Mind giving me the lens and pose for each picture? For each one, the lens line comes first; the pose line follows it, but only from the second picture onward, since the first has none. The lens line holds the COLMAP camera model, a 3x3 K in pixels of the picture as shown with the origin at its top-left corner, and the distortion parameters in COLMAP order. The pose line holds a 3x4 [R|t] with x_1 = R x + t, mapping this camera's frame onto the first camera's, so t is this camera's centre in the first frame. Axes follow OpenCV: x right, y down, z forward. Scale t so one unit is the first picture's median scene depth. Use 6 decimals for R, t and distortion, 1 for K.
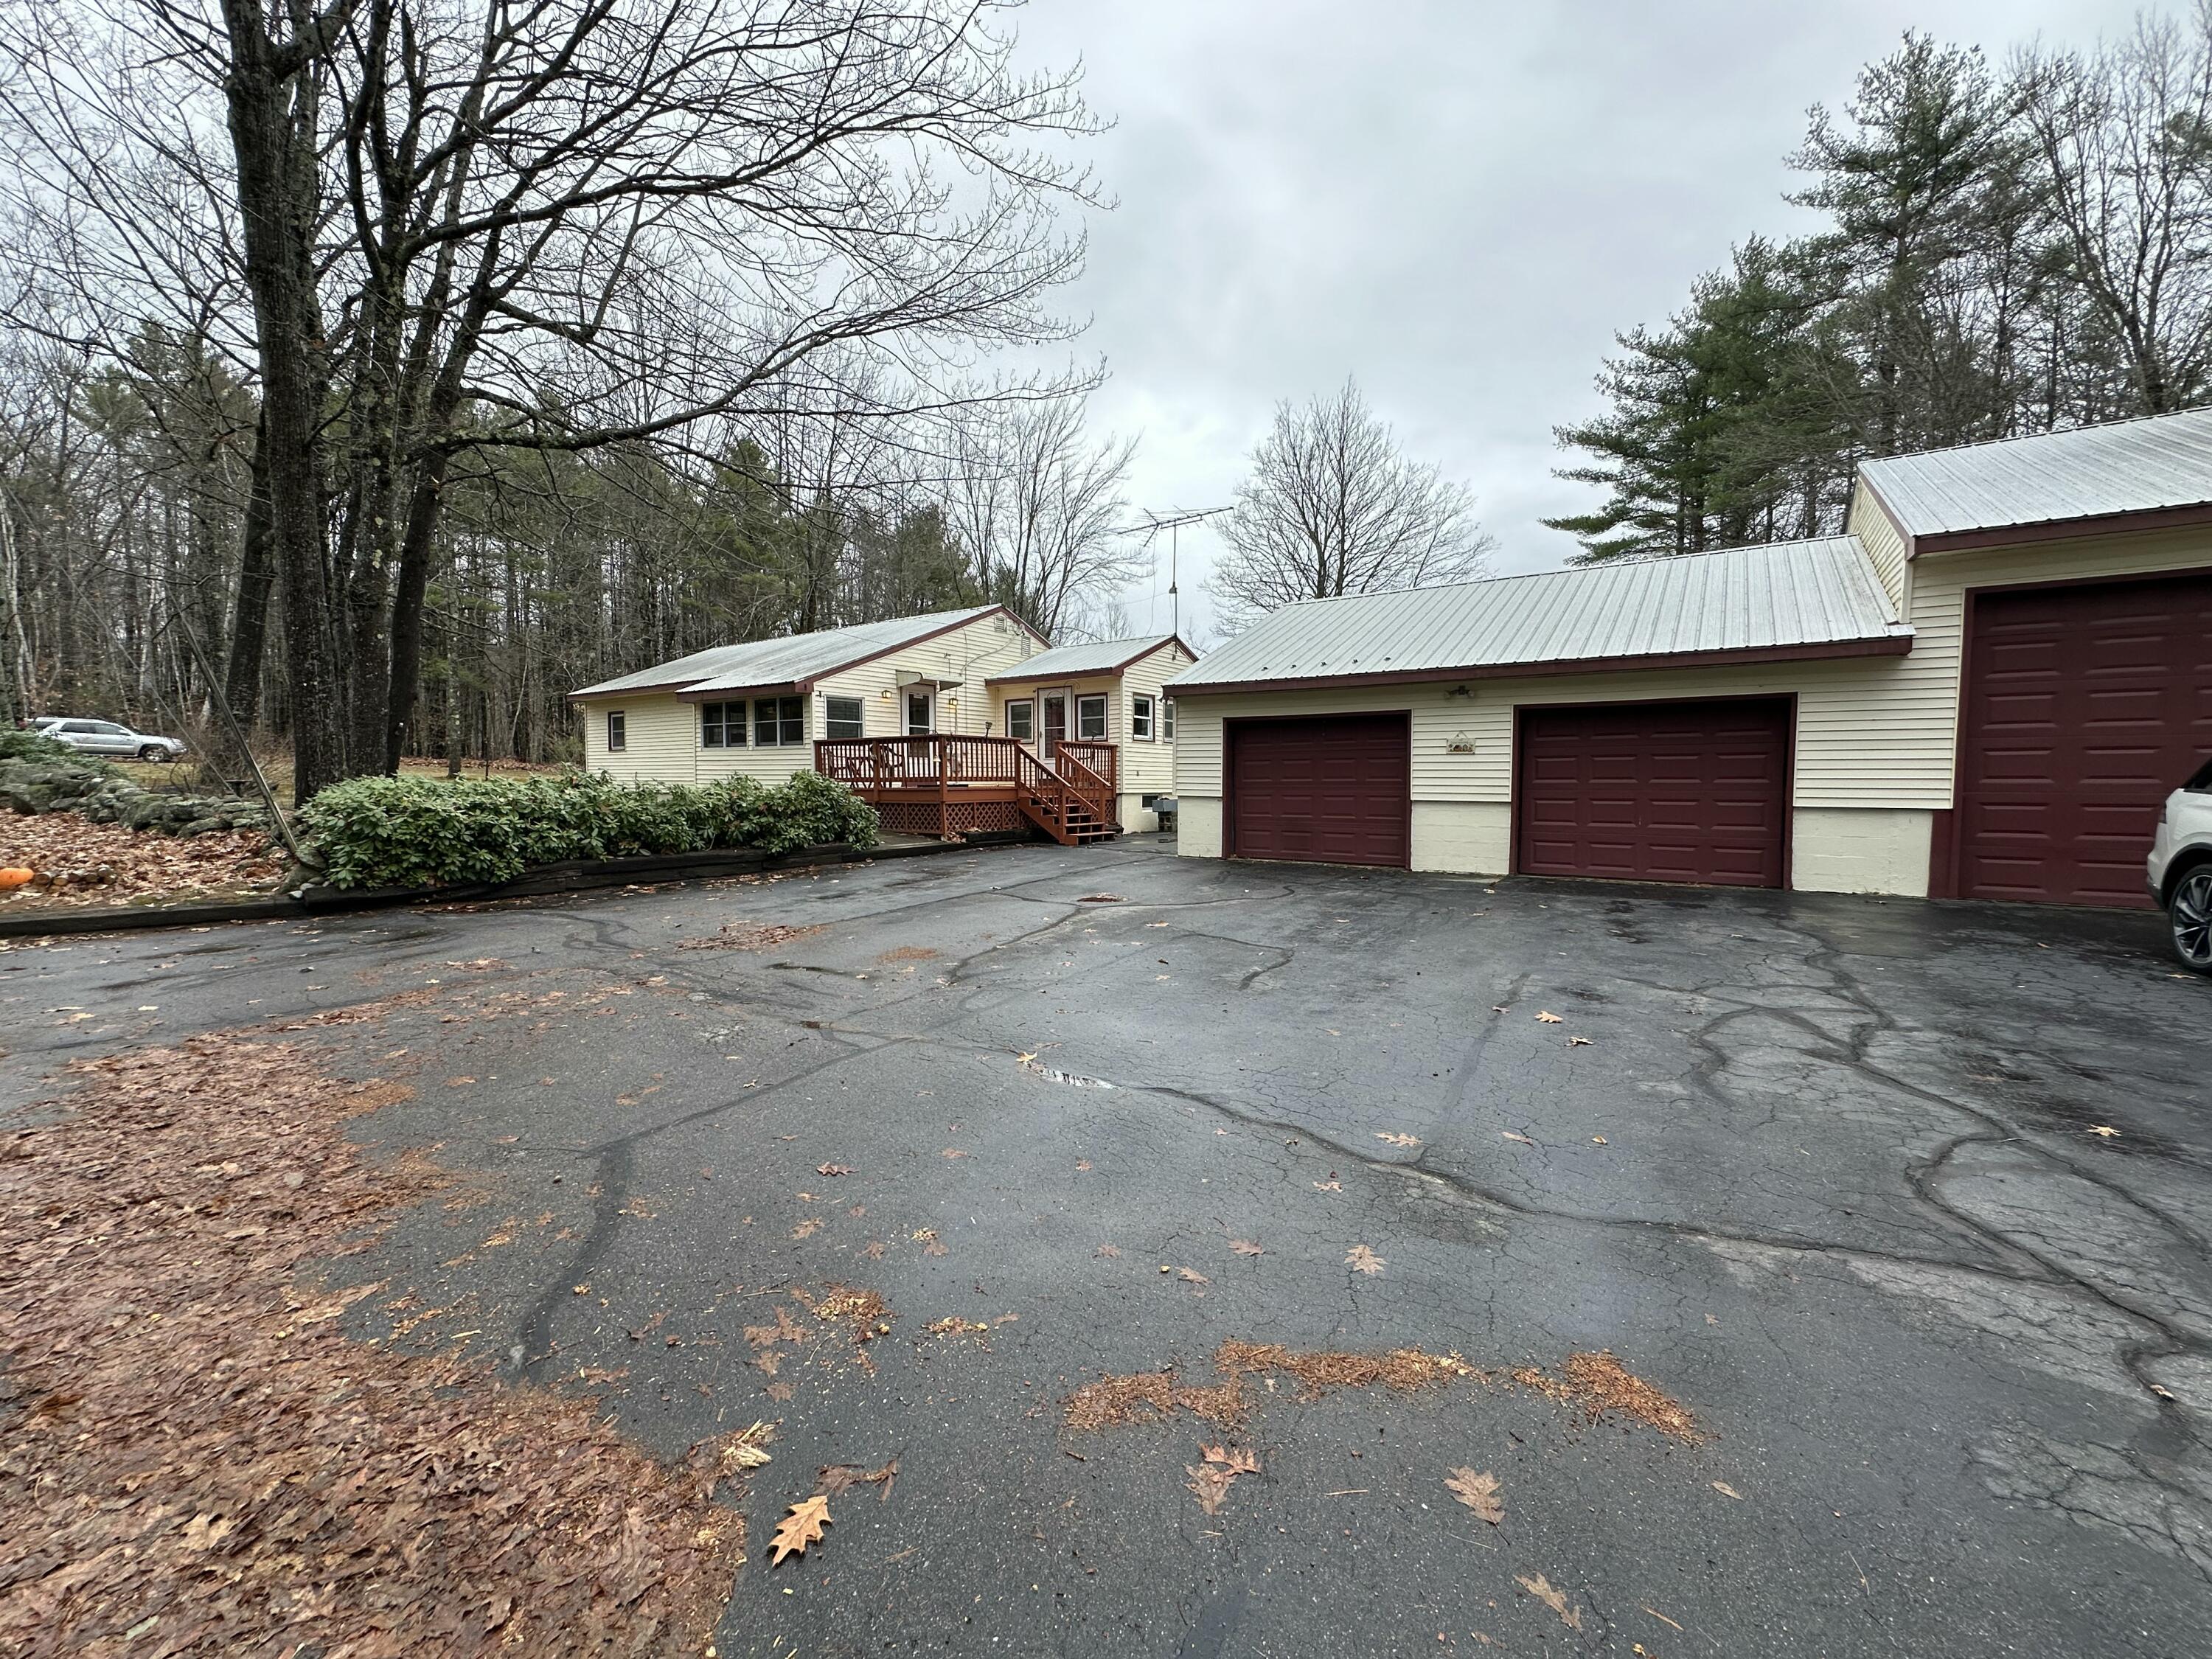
lens RADIAL K [[878.4, 0, 1106.0], [0, 878.4, 829.5], [0, 0, 1]] dist [-0.007183, -0.000402]
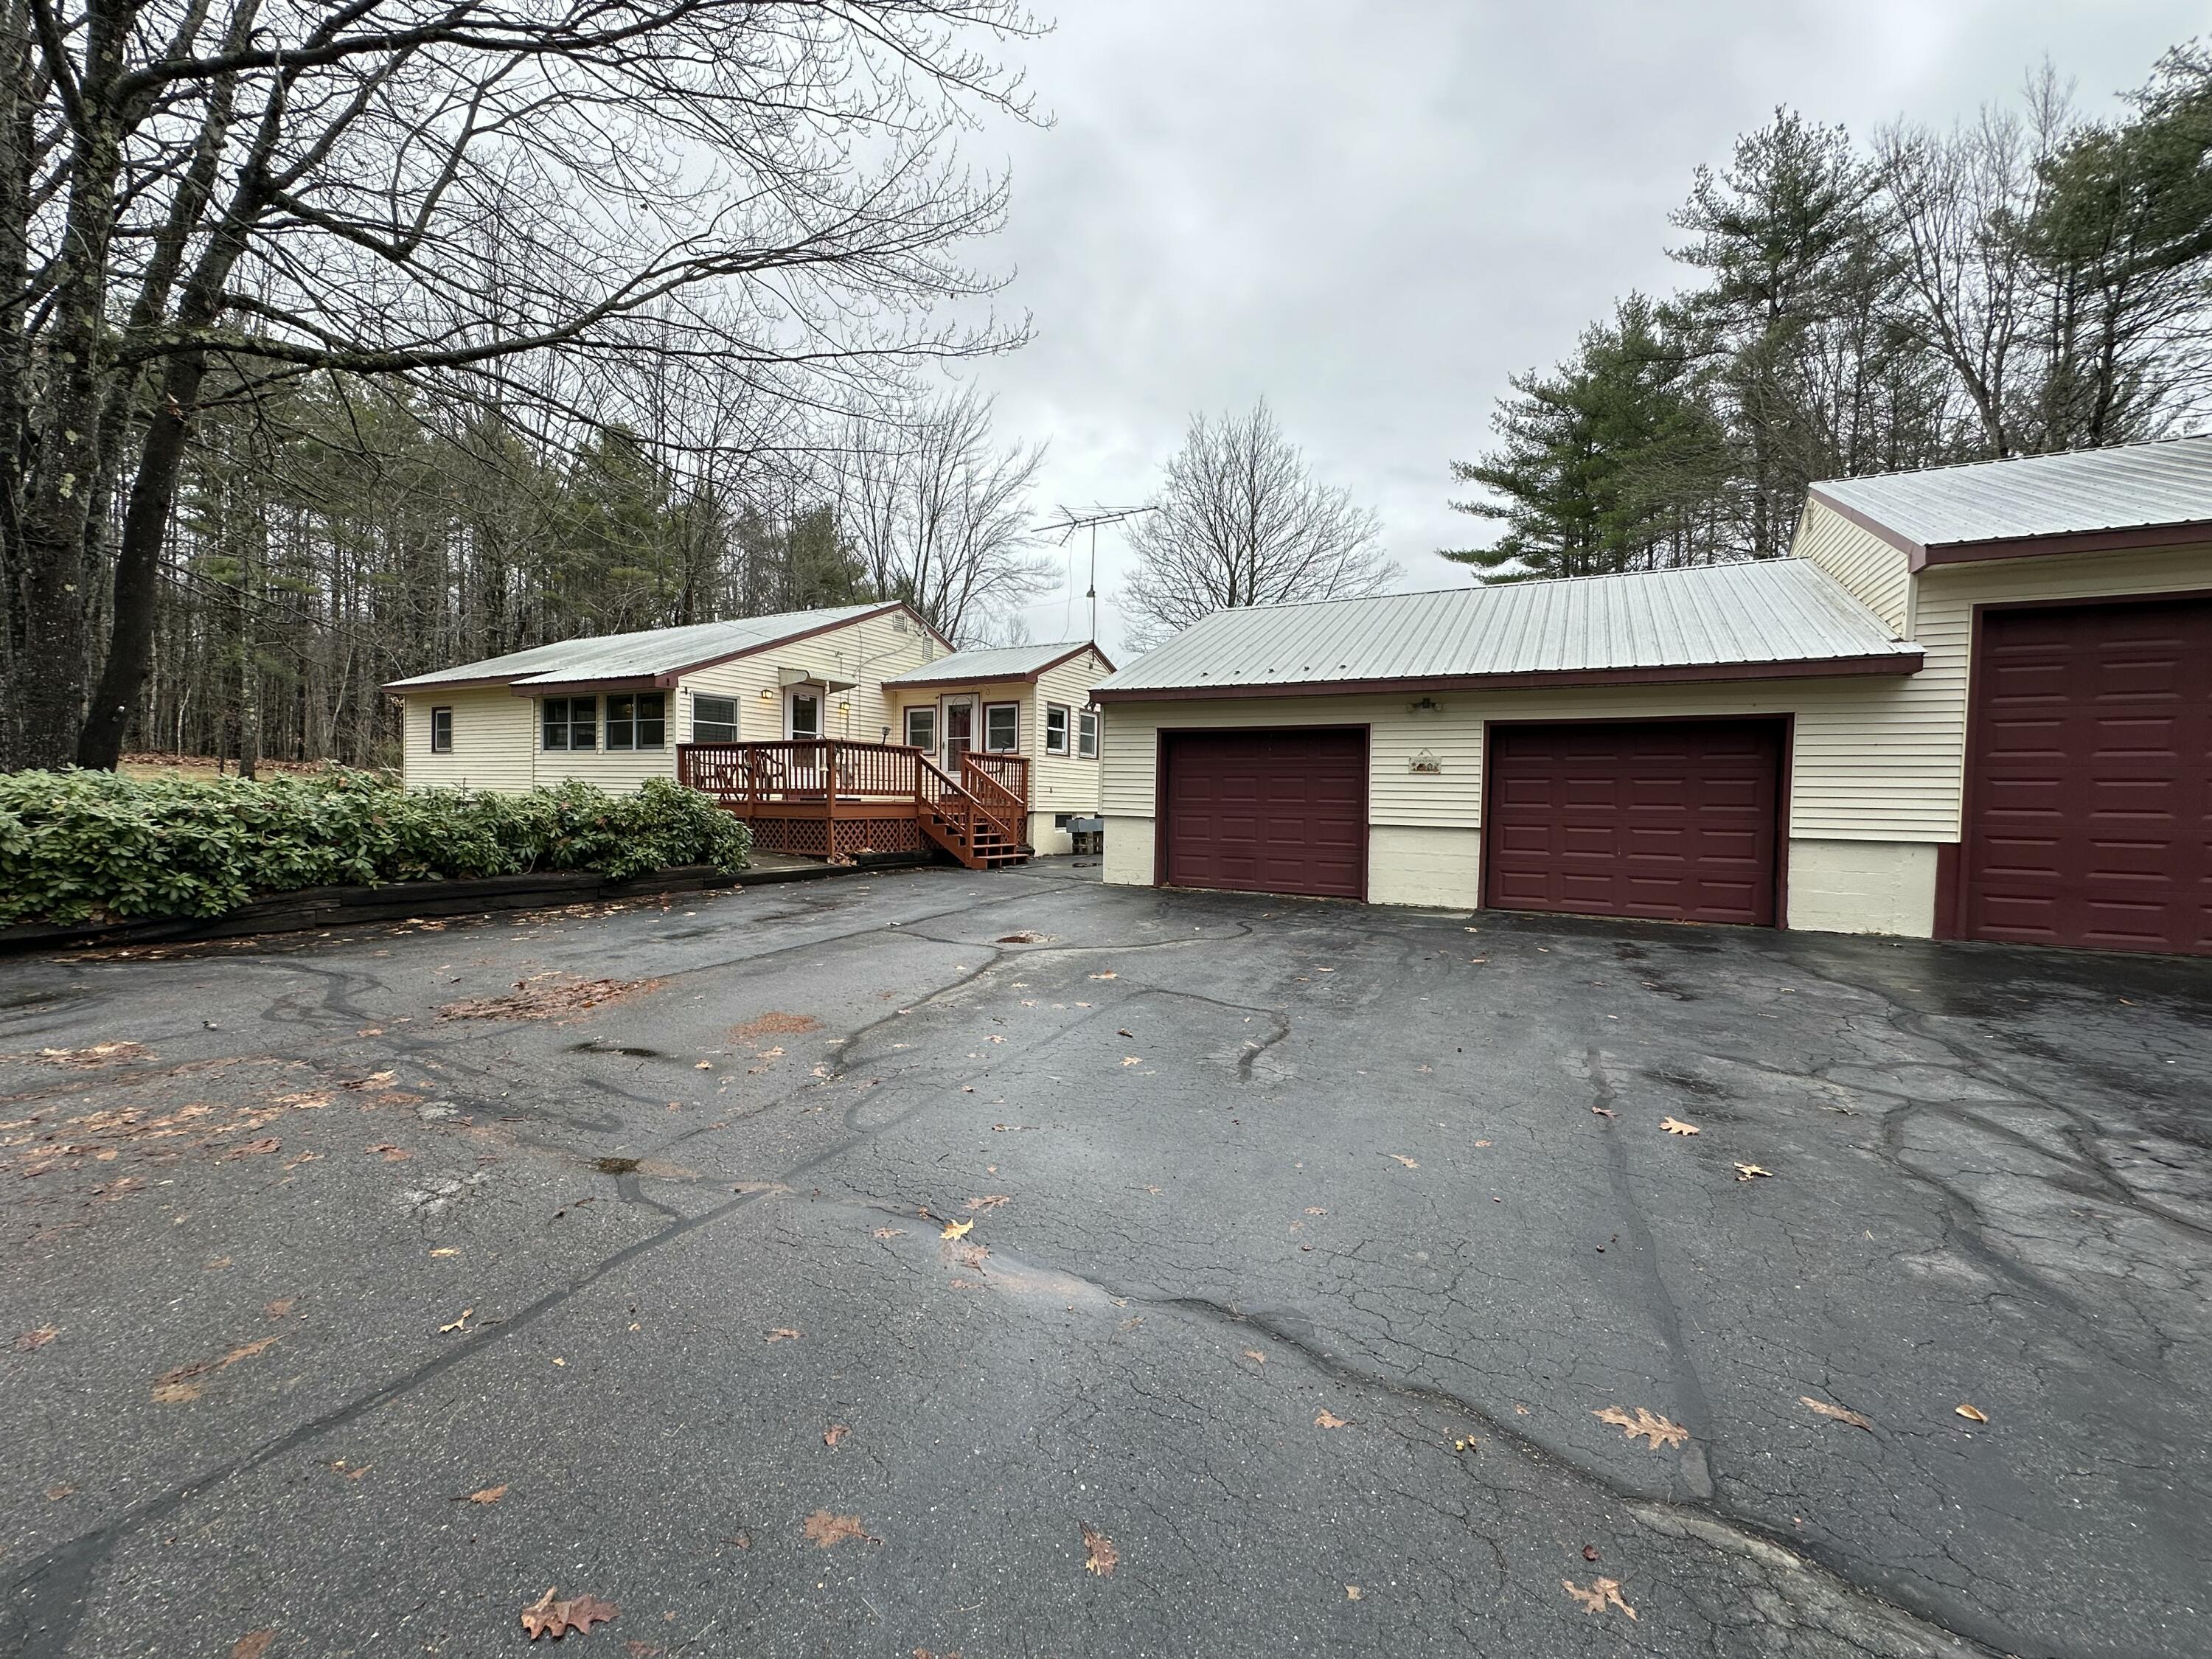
lens RADIAL K [[887.3, 0, 1106.0], [0, 887.3, 829.5], [0, 0, 1]] dist [-0.002996, -0.000077]
pose [[0.993114, 0.014309, 0.116272, -0.024036], [-0.011680, 0.999661, -0.023266, -0.004104], [-0.116565, 0.021747, 0.992945, 0.137392]]
